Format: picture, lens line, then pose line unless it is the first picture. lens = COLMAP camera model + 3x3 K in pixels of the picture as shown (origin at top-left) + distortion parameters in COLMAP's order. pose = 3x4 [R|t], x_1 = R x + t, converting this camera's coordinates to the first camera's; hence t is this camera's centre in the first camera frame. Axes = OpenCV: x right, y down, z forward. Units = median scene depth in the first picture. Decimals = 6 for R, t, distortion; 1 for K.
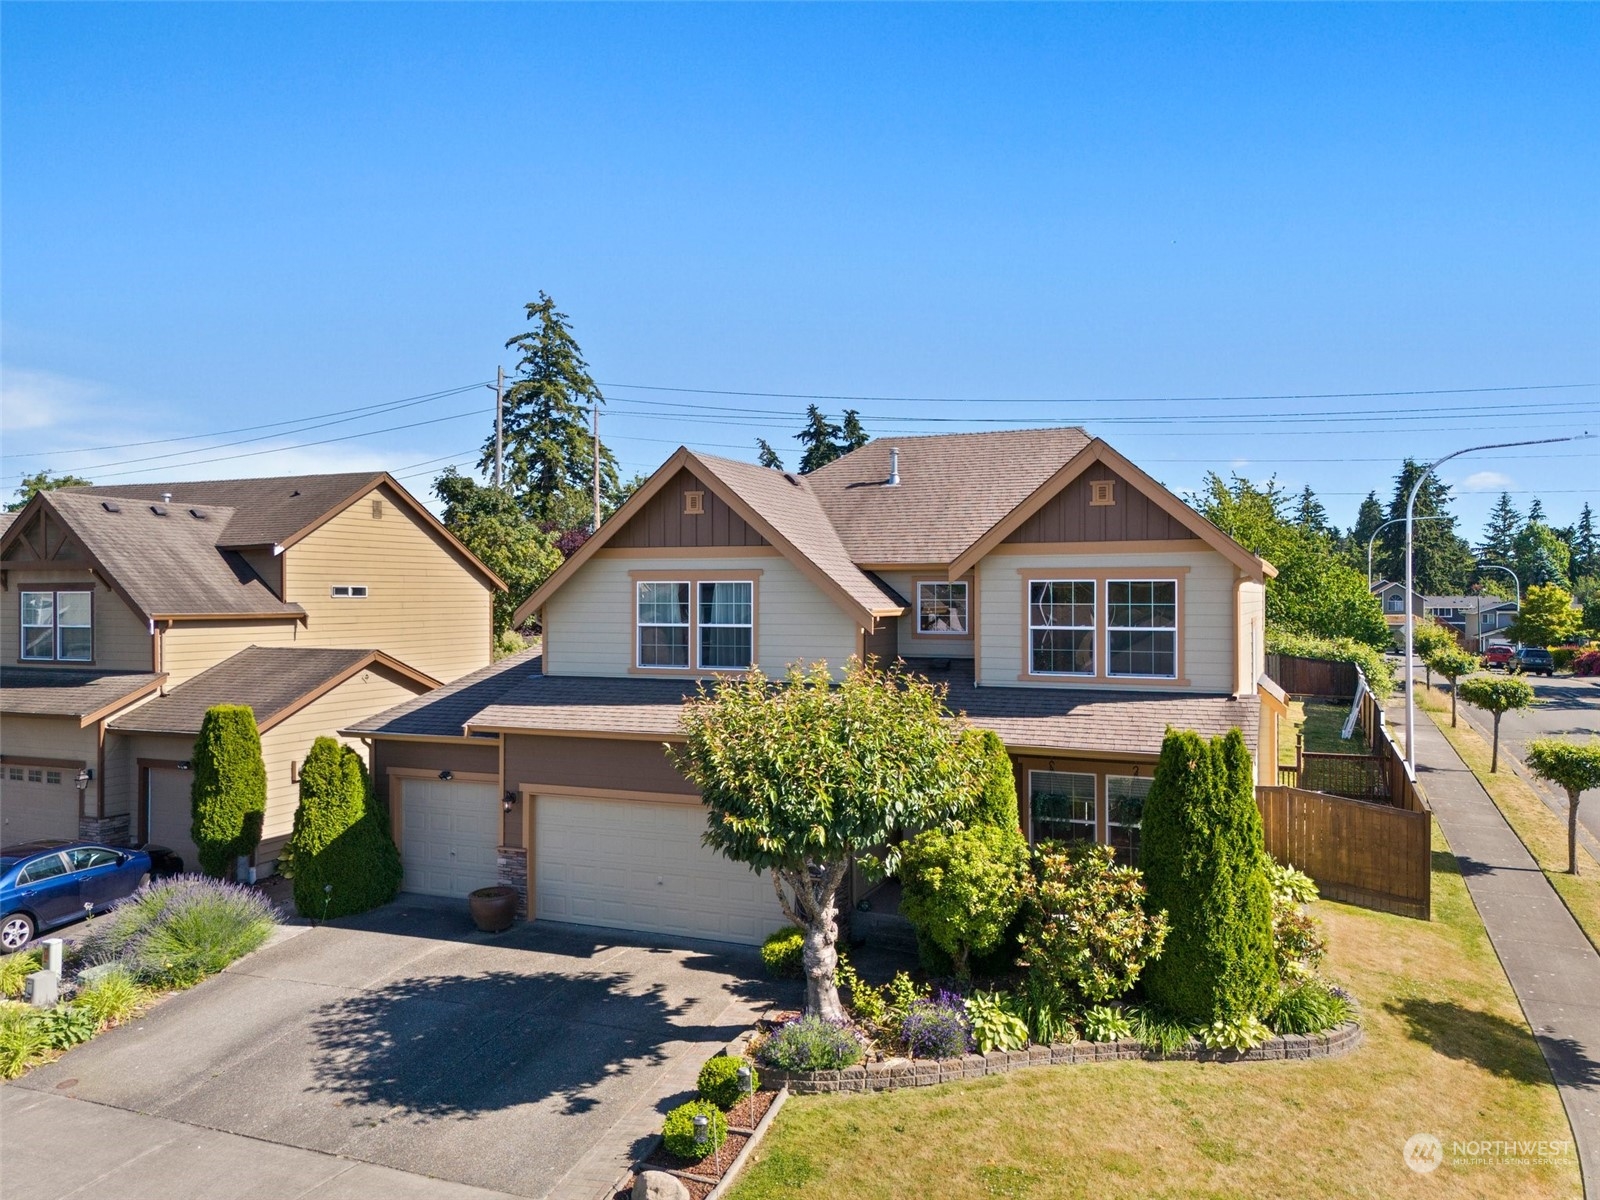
lens RADIAL K [[1191.1, 0, 798.8], [0, 1191.1, 596.2], [0, 0, 1]] dist [0.041660, -0.026757]
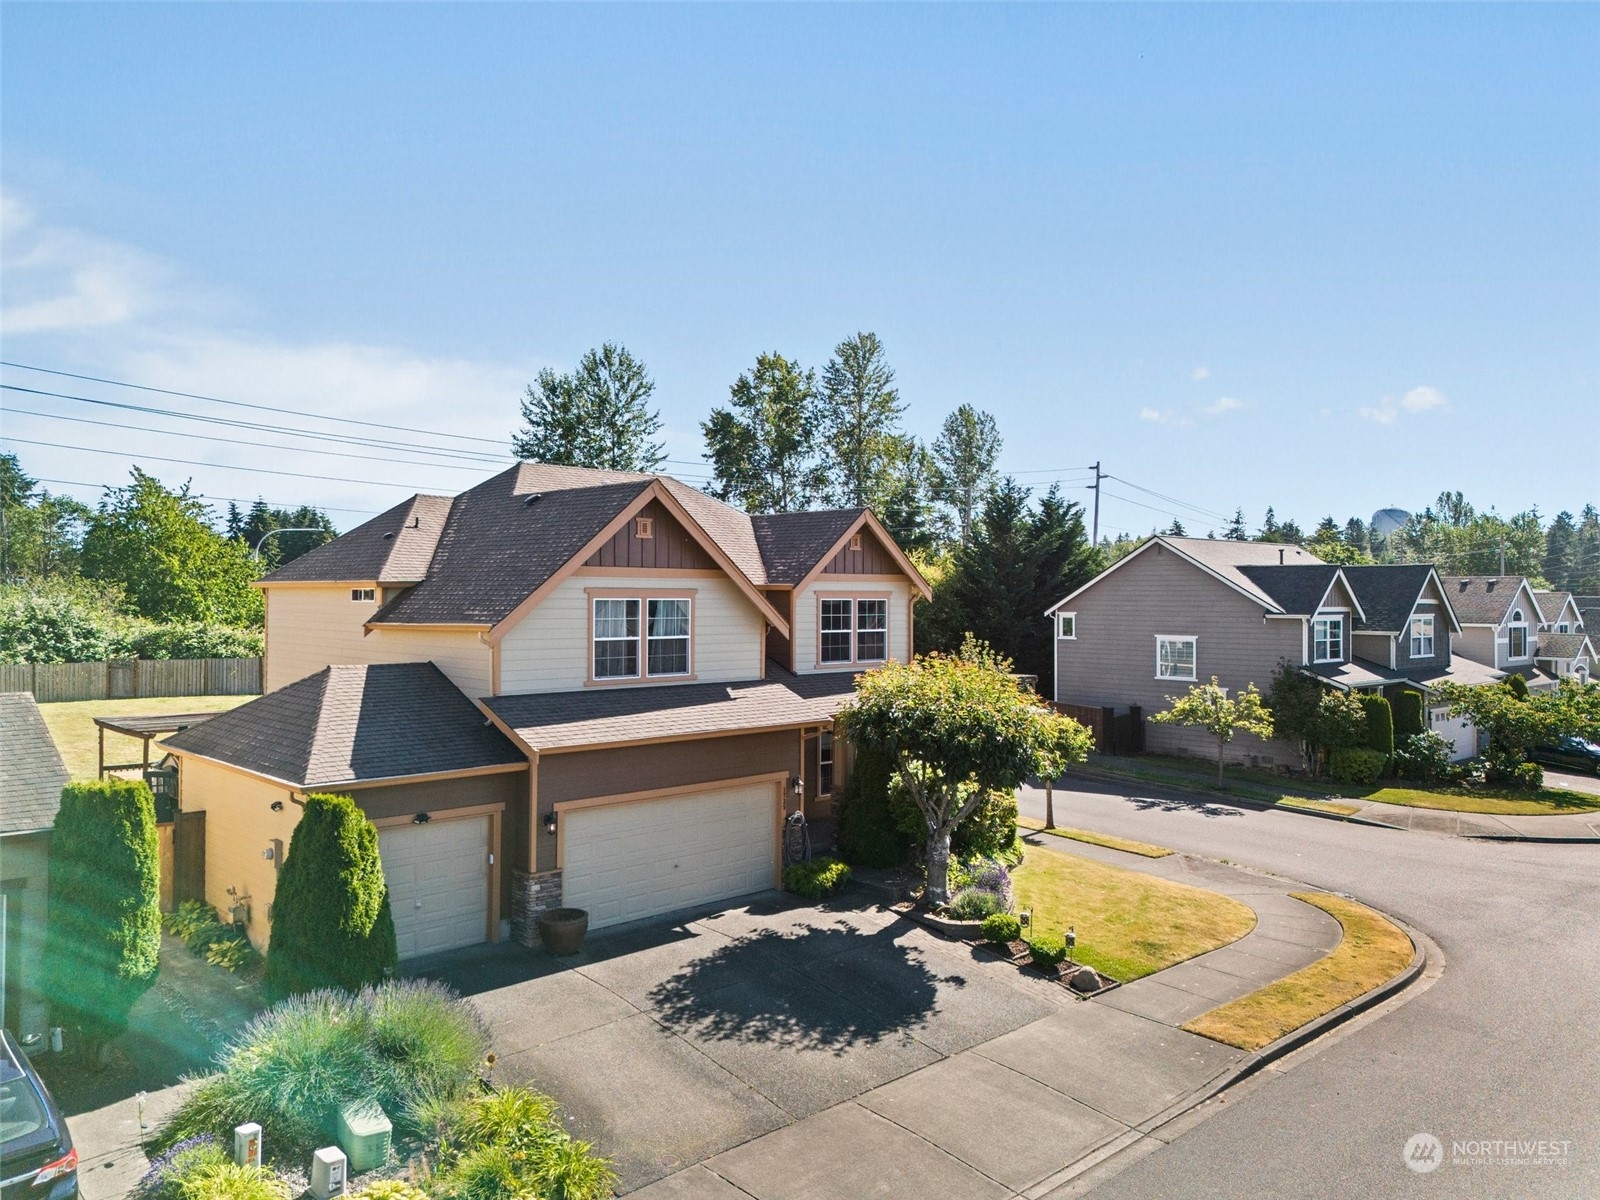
lens RADIAL K [[1191.1, 0, 800.2], [0, 1191.1, 596.8], [0, 0, 1]] dist [0.041660, -0.026757]
pose [[0.400659, 0.000198, 0.916227, -1.125229], [-0.004469, 0.999989, 0.001738, -0.018077], [-0.916216, -0.004791, 0.400655, 0.446253]]
